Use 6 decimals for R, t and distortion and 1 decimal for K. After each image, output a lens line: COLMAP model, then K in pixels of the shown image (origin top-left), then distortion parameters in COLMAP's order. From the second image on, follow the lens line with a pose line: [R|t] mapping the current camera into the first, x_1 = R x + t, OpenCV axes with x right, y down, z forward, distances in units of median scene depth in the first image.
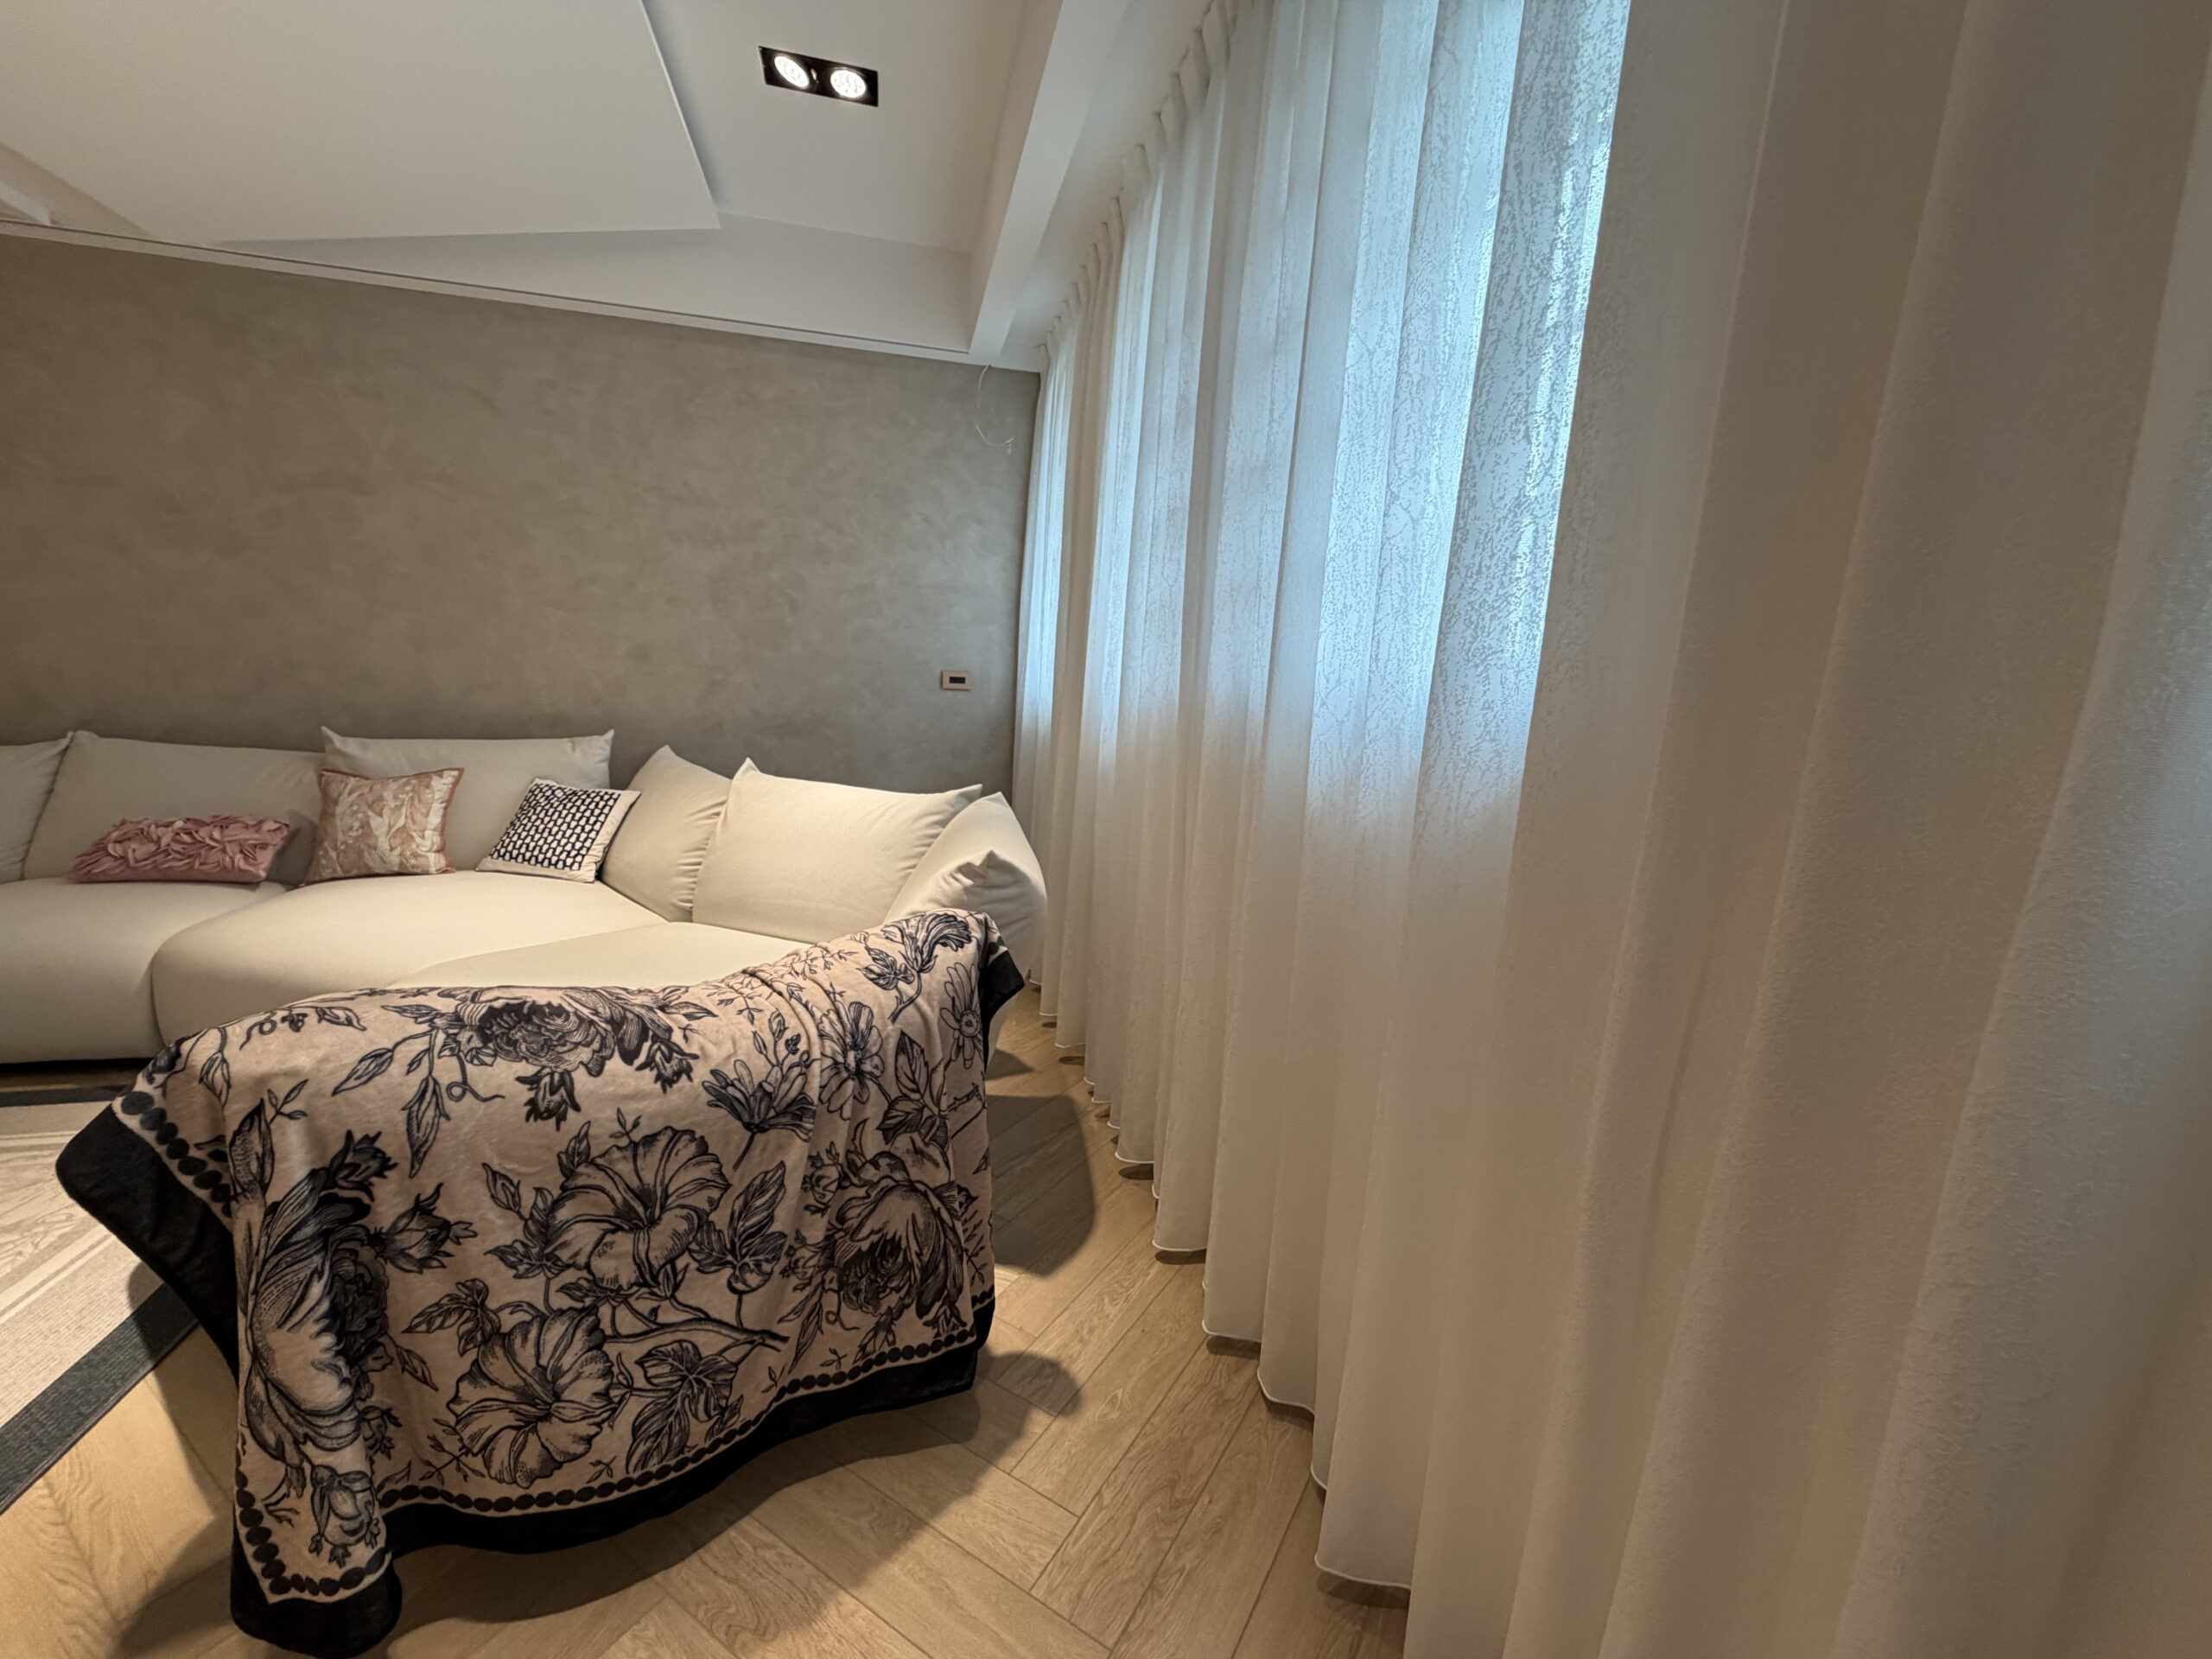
lens RADIAL K [[881.6, 0, 1099.3], [0, 881.6, 828.1], [0, 0, 1]] dist [0.001439, -0.000204]
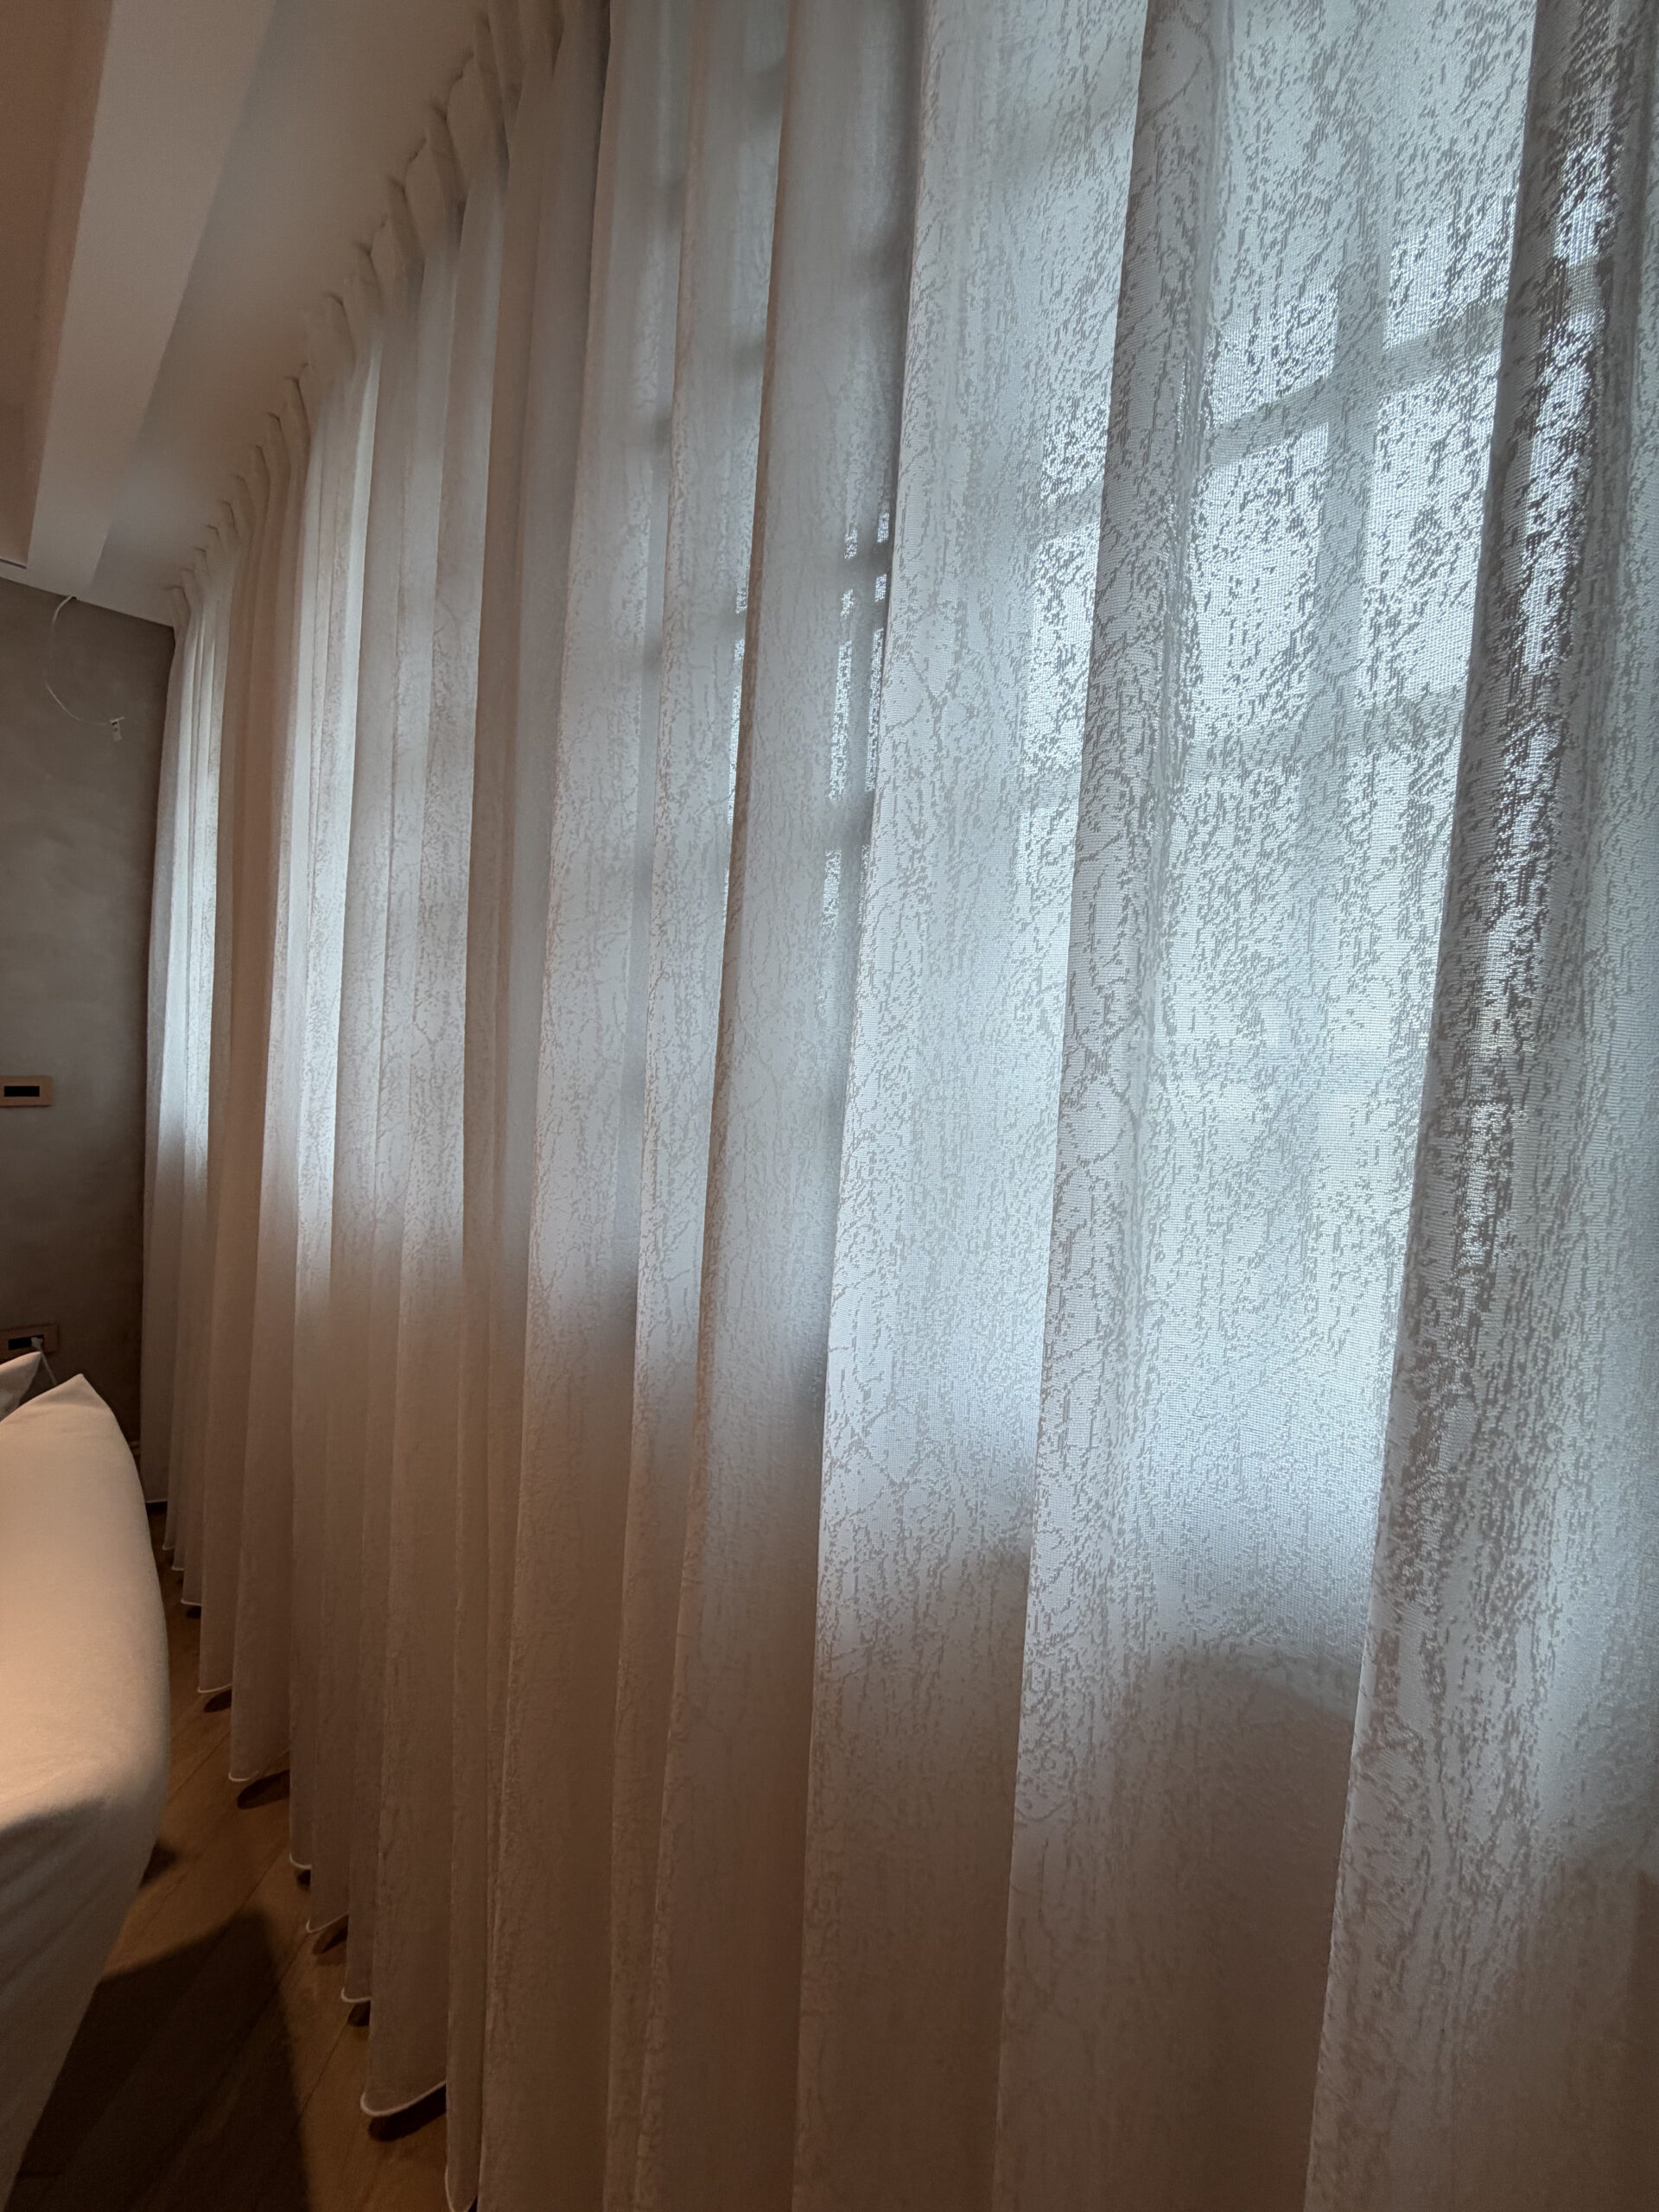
lens RADIAL K [[886.5, 0, 829.8], [0, 886.5, 1099.4], [0, 0, 1]] dist [-0.000341, -0.000006]
pose [[0.860089, -0.034597, 0.508970, 0.016472], [0.066732, 0.996755, -0.045014, -0.273689], [-0.505761, 0.072681, 0.859606, 0.557889]]
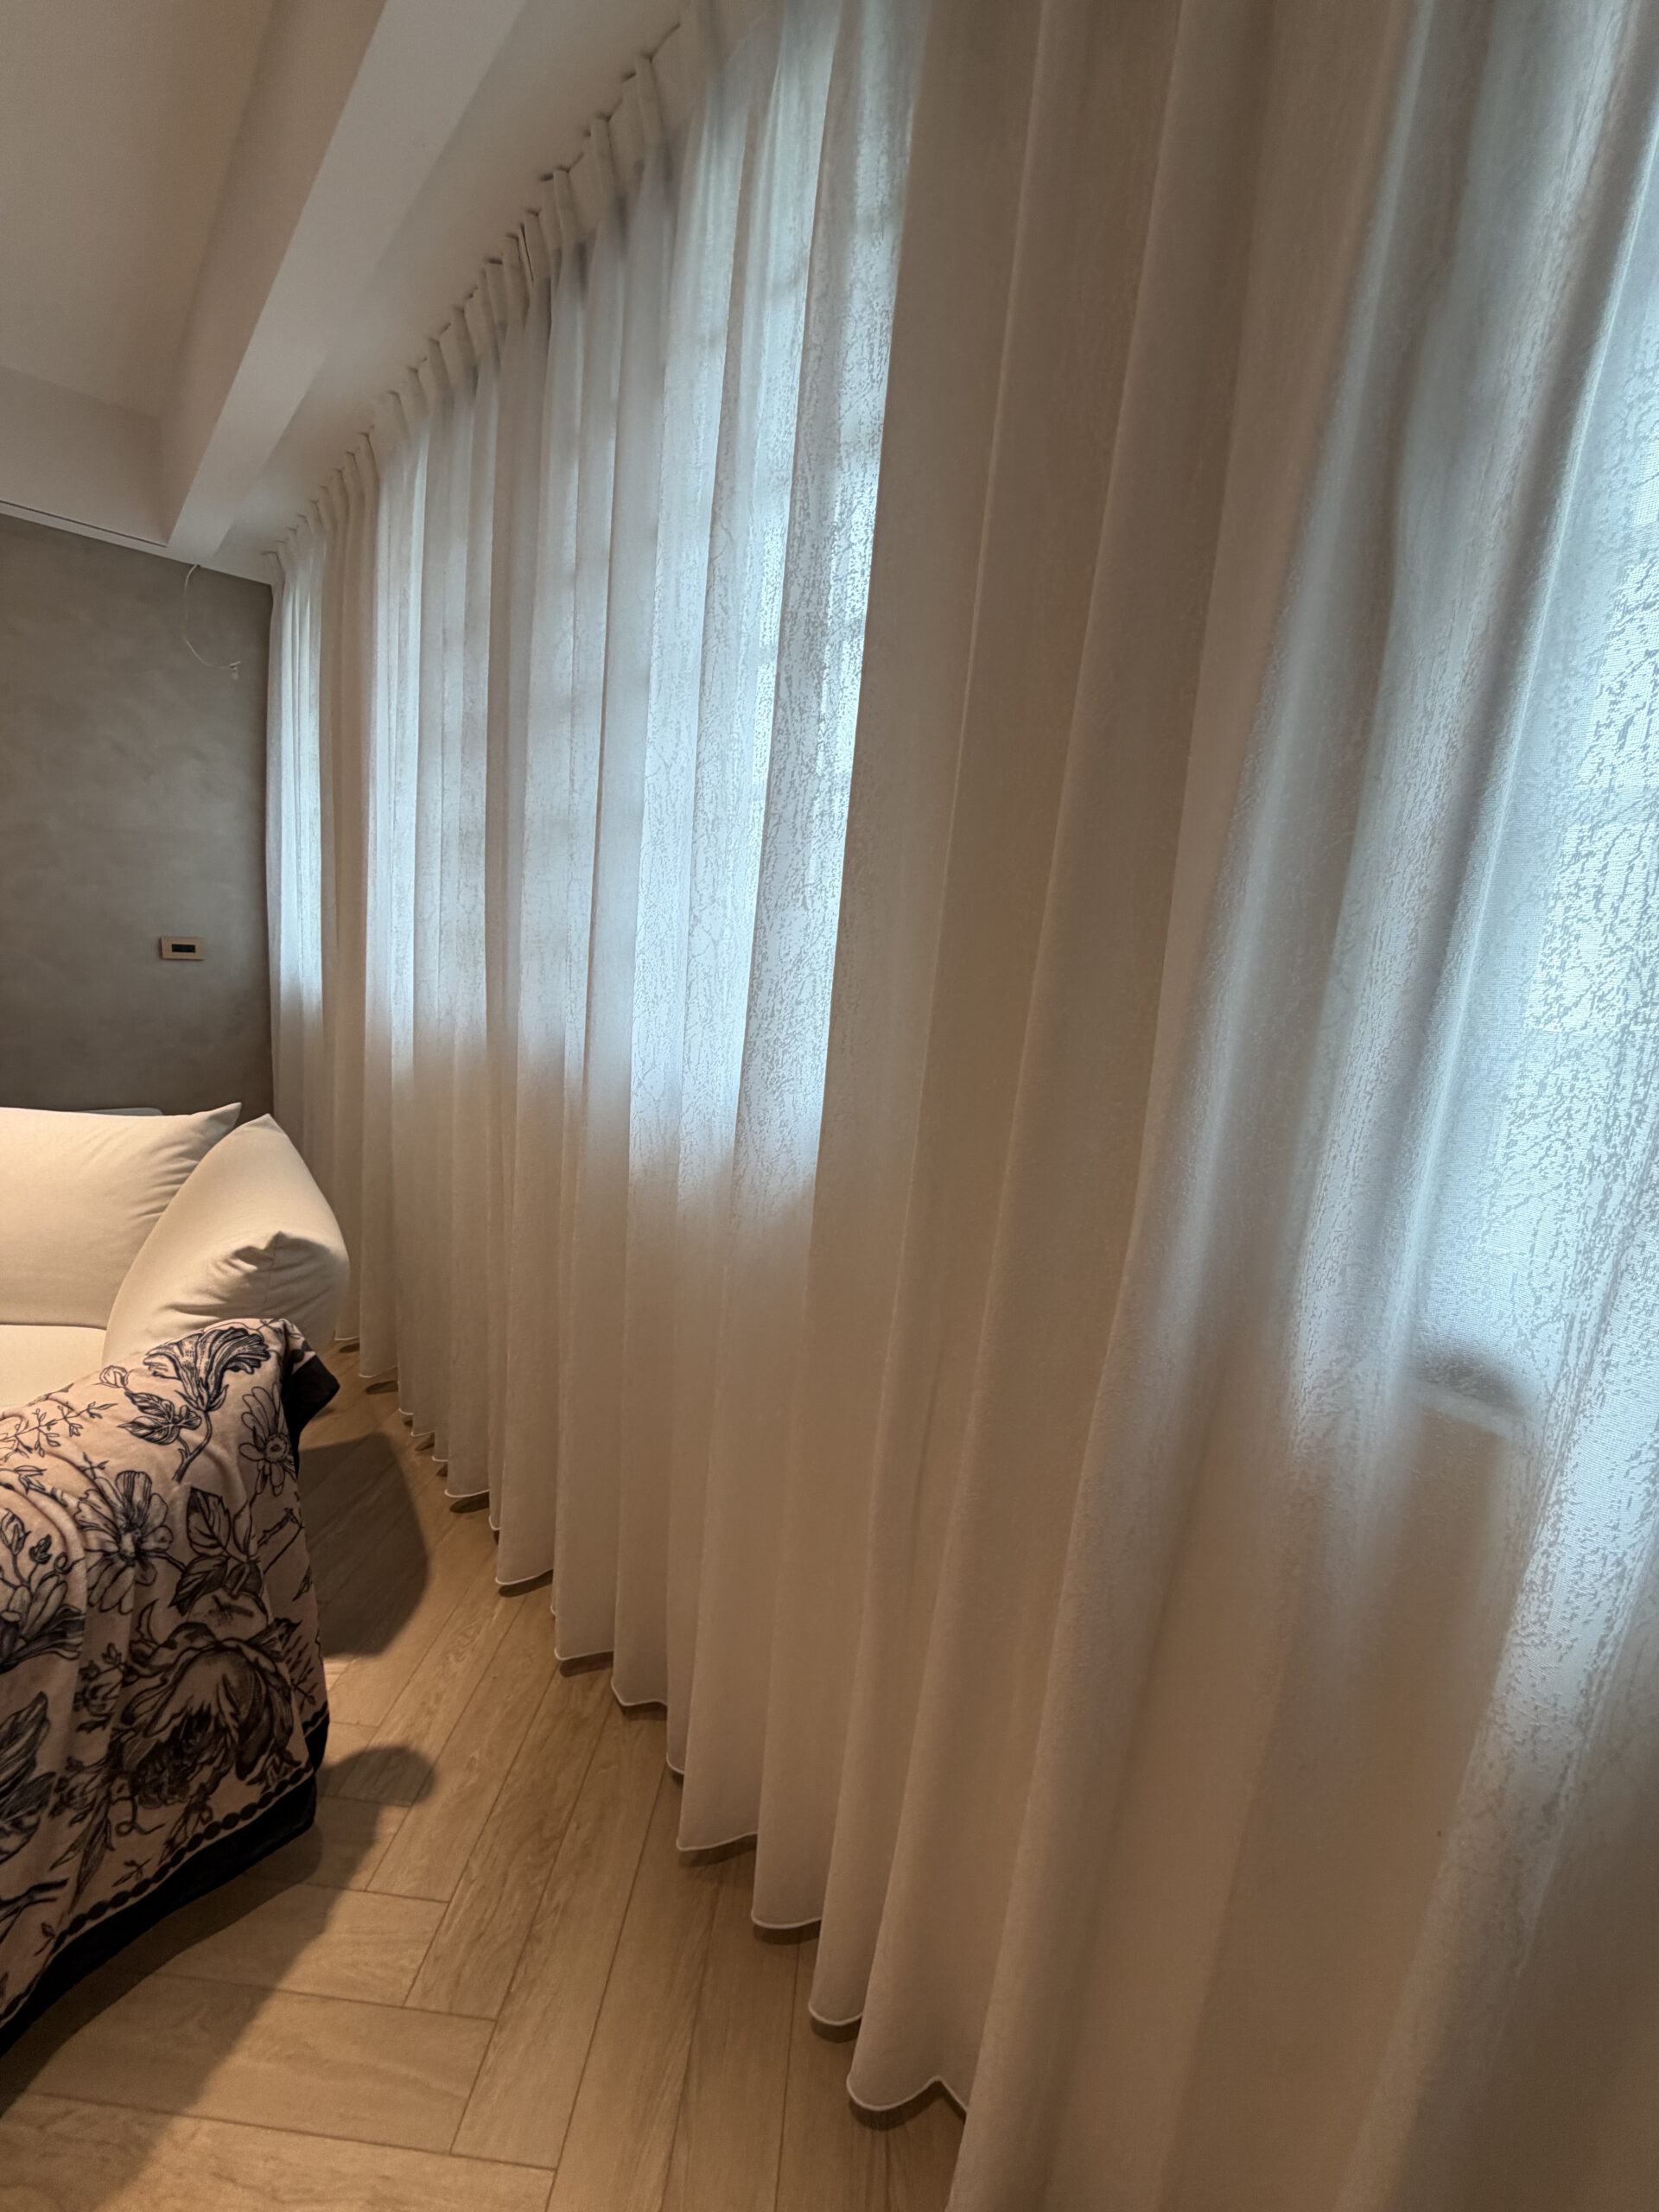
lens RADIAL K [[882.8, 0, 831.5], [0, 882.8, 1098.0], [0, 0, 1]] dist [-0.000302, 0.000223]
pose [[0.886283, -0.067386, 0.458215, -0.030786], [0.039029, 0.996706, 0.071088, -0.175930], [-0.461496, -0.045120, 0.885994, -0.056305]]
